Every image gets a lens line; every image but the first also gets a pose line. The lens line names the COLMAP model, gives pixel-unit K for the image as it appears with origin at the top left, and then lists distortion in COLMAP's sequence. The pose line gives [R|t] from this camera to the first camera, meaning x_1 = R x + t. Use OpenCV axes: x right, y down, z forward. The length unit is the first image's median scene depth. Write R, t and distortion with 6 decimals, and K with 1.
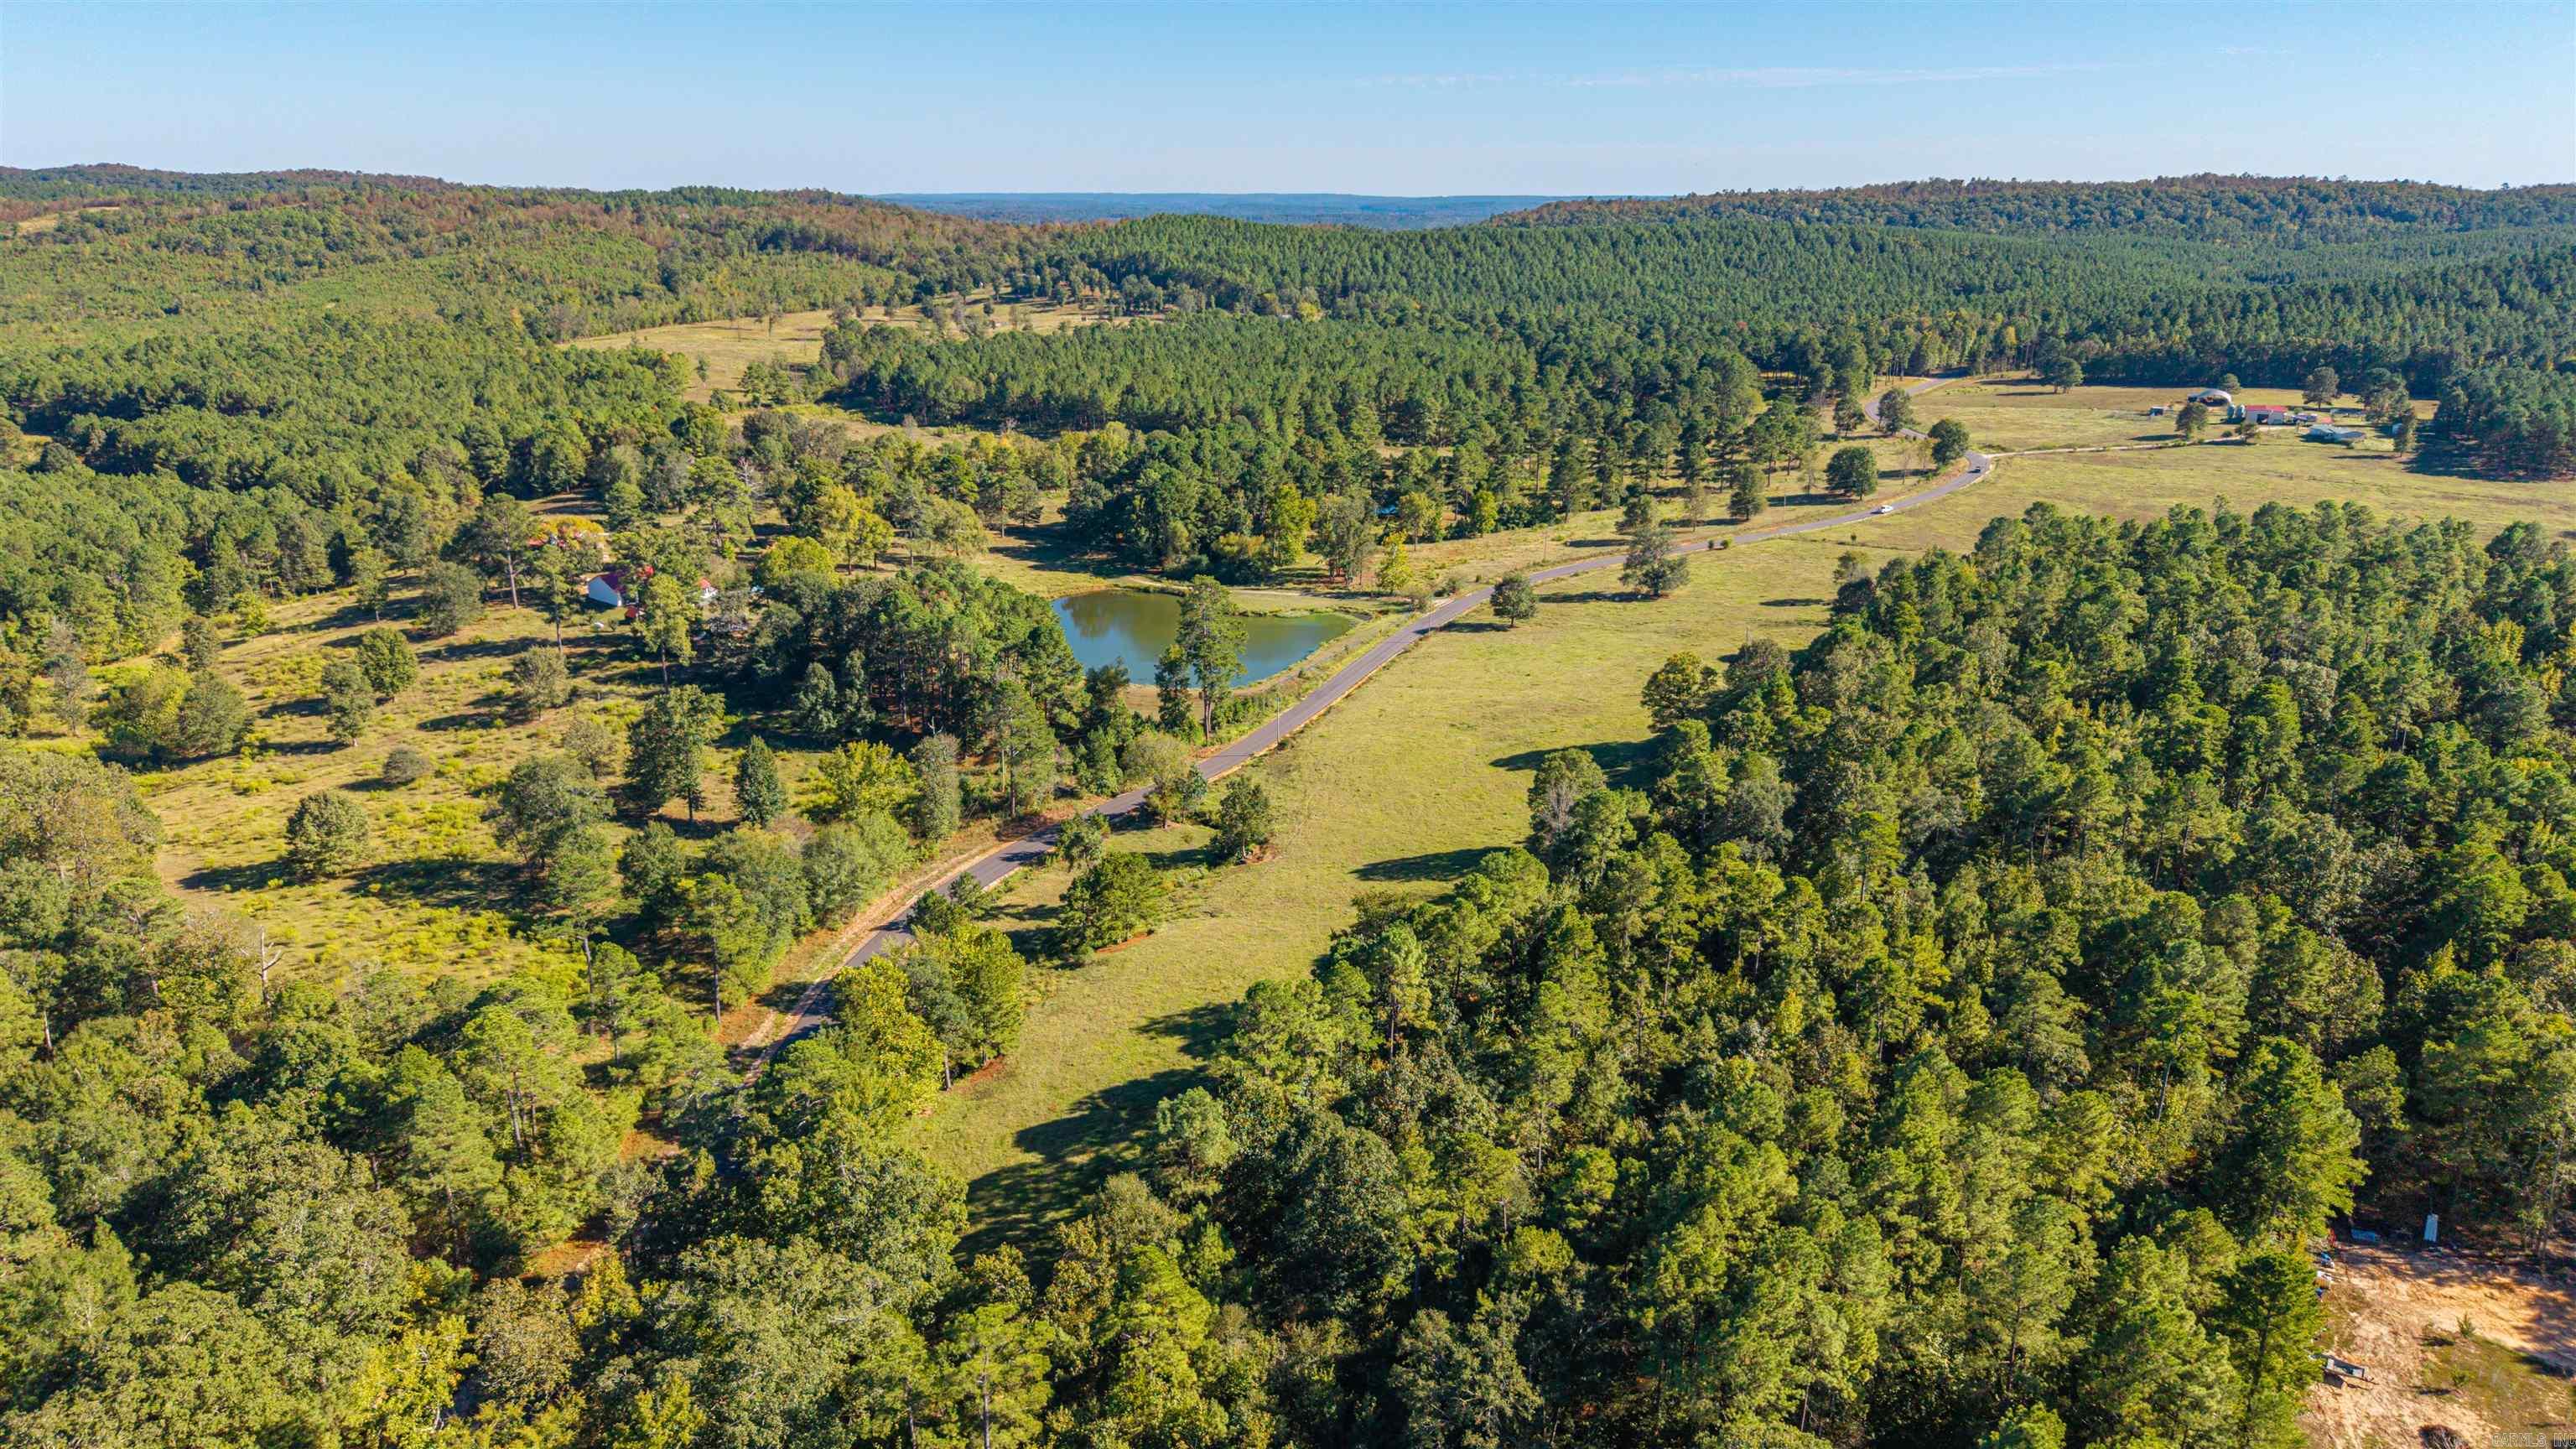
lens RADIAL K [[1709.9, 0, 1283.7], [0, 1709.9, 717.8], [0, 0, 1]] dist [0.021677, -0.004260]
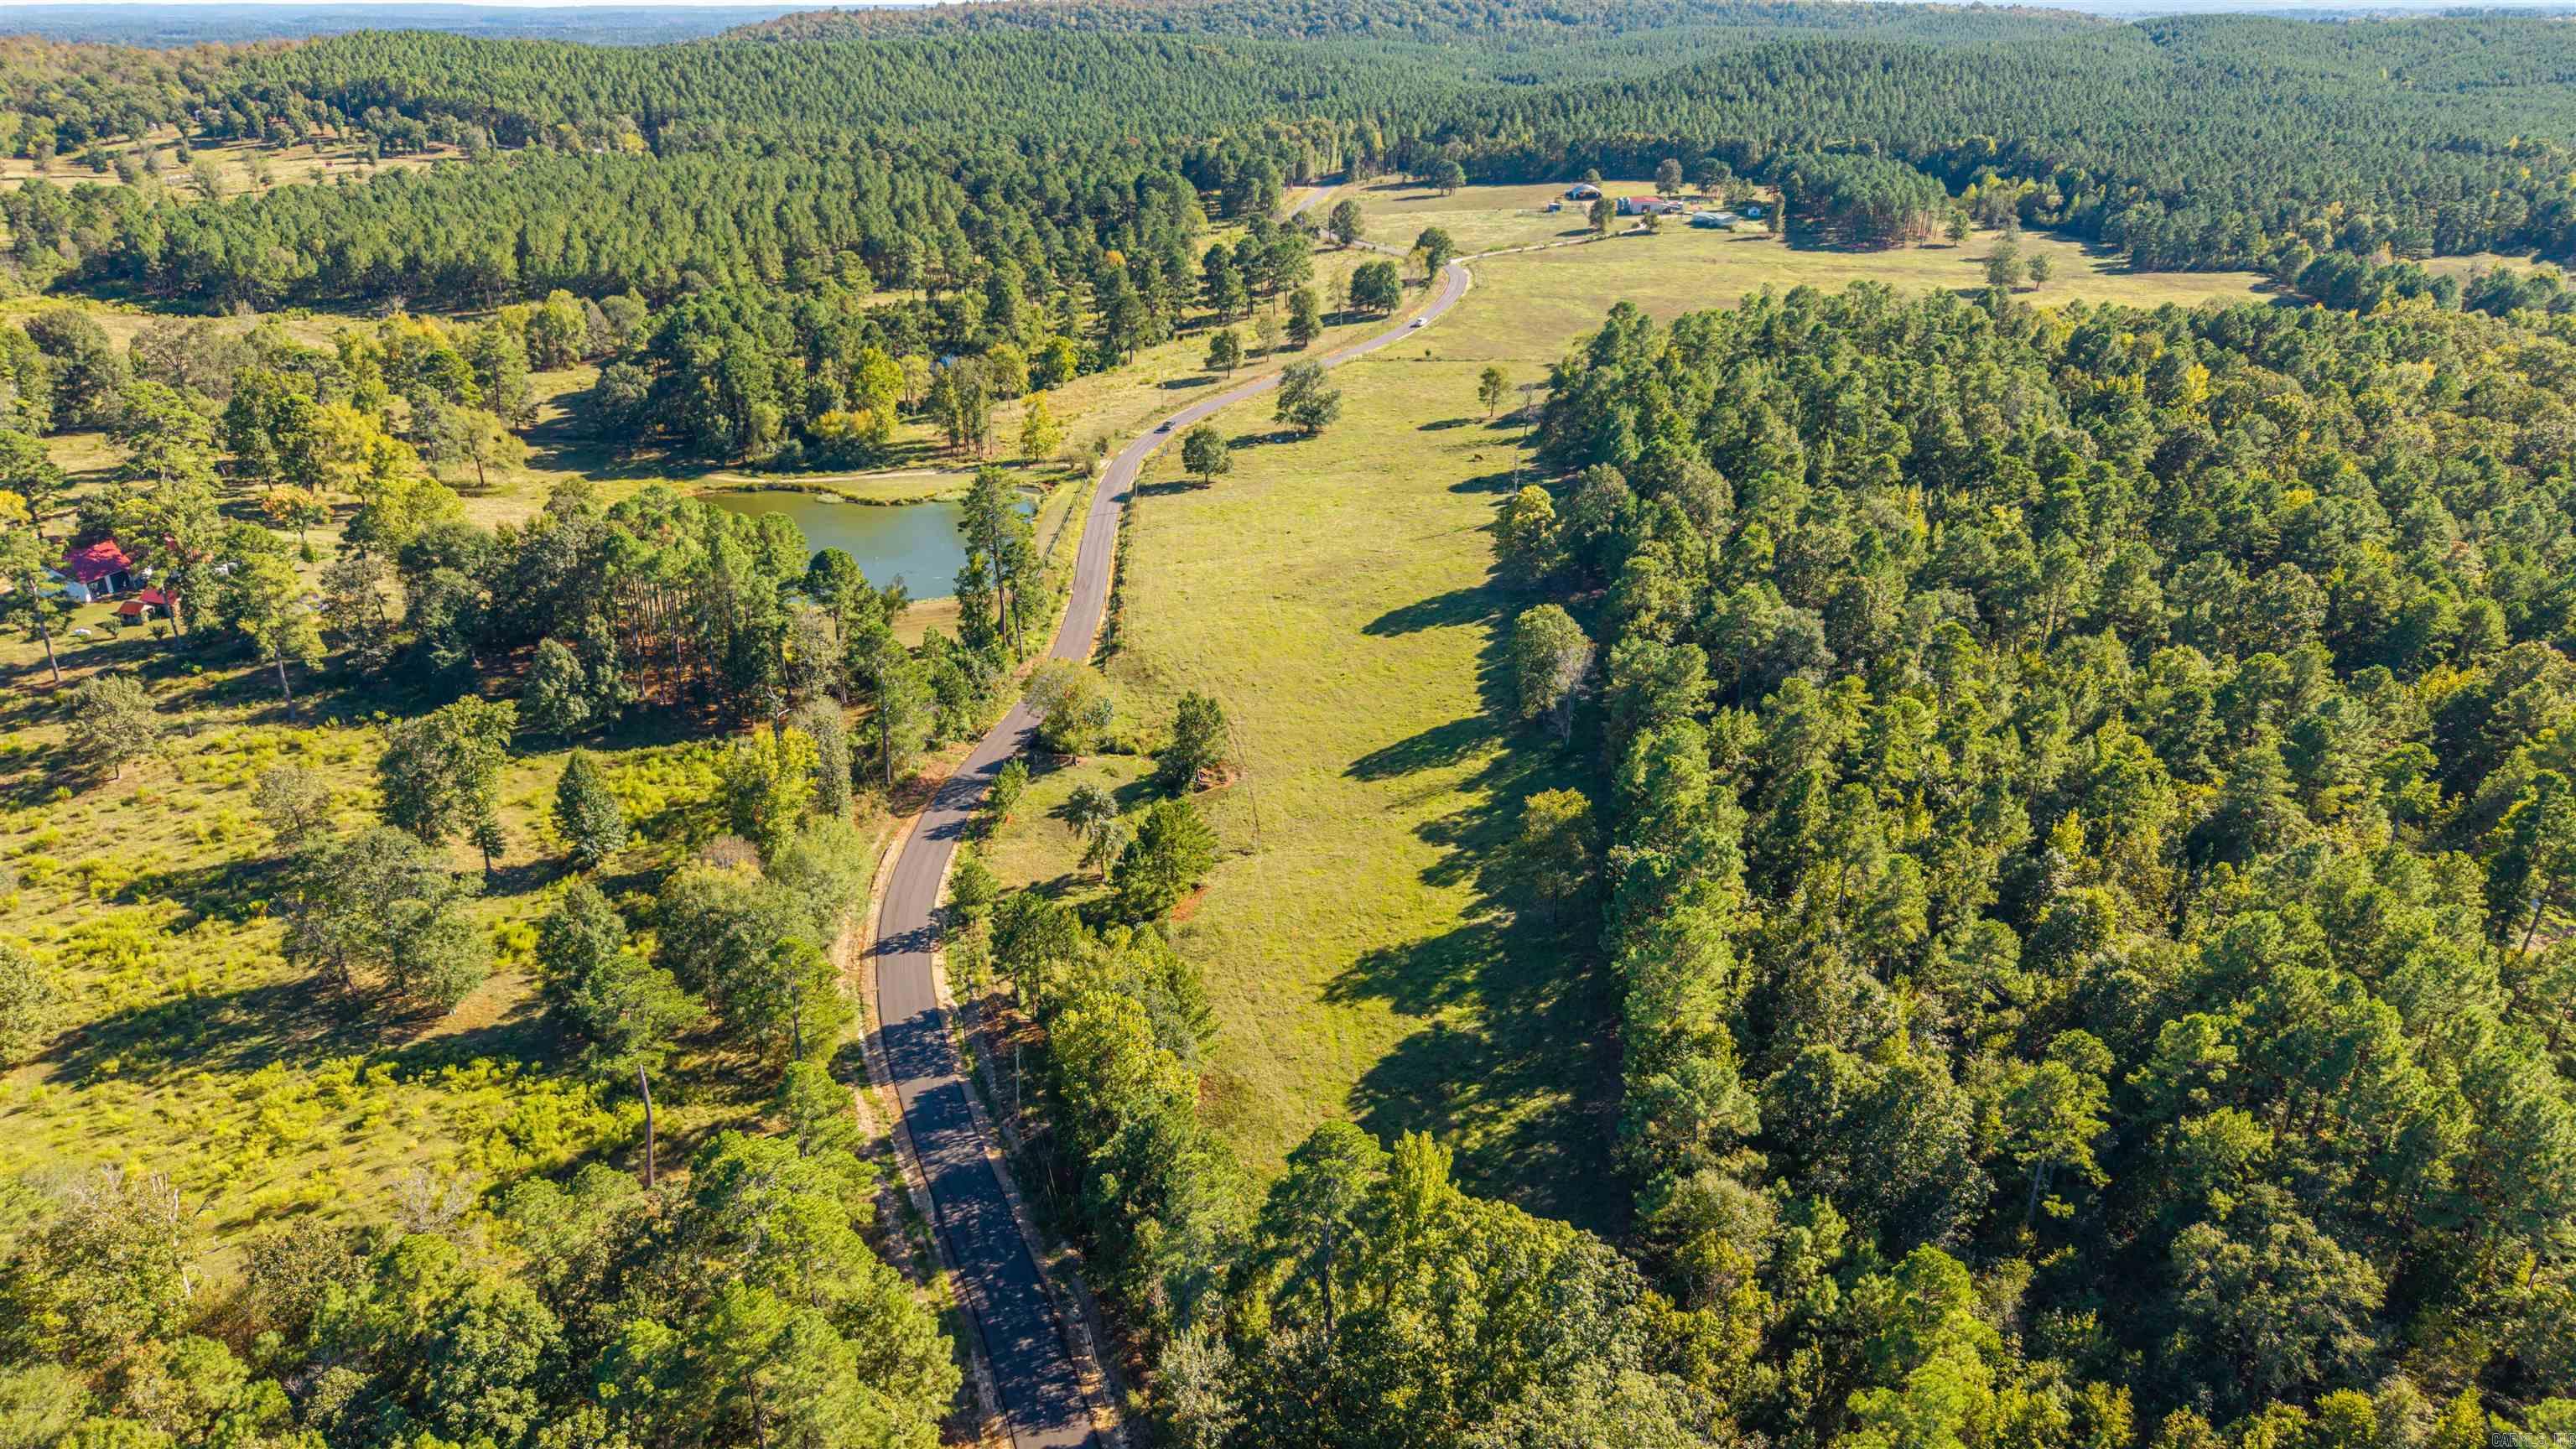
lens RADIAL K [[1709.9, 0, 1283.7], [0, 1709.9, 717.8], [0, 0, 1]] dist [0.021677, -0.004260]
pose [[0.904912, -0.174028, 0.388392, -0.137521], [0.135102, 0.982838, 0.125609, -0.024364], [-0.403586, -0.061192, 0.912893, 0.074437]]
